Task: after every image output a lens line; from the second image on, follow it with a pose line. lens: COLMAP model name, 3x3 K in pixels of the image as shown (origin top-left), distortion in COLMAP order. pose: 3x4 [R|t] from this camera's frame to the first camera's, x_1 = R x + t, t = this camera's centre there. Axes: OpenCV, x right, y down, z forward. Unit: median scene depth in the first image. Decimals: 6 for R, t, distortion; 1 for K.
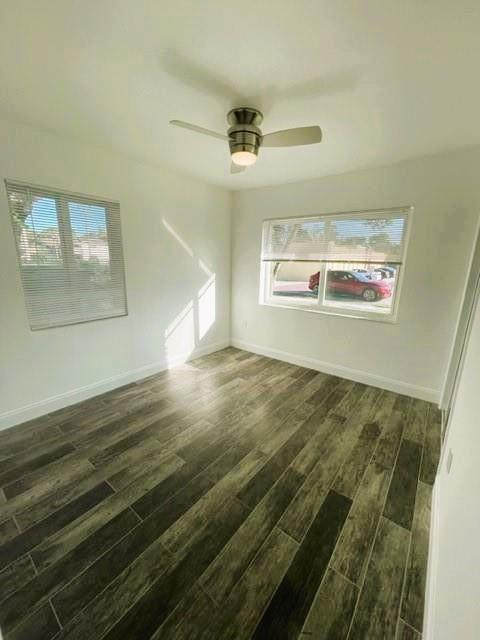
lens RADIAL K [[259.0, 0, 240.4], [0, 259.0, 319.5], [0, 0, 1]] dist [-0.001498, -0.000044]
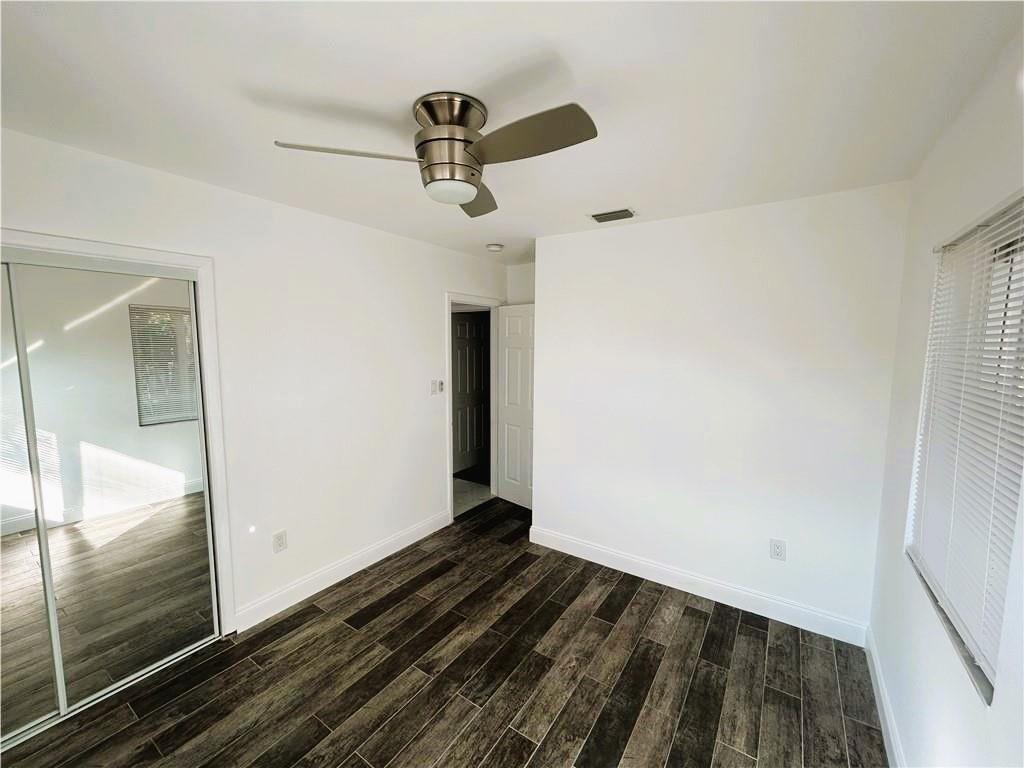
lens RADIAL K [[416.1, 0, 511.5], [0, 416.1, 384.6], [0, 0, 1]] dist [0.000488, 0.000017]
pose [[-0.996469, -0.017985, -0.082008, -0.037880], [-0.043259, 0.947129, 0.317924, -0.572895], [0.071954, 0.320349, -0.944563, 1.987616]]
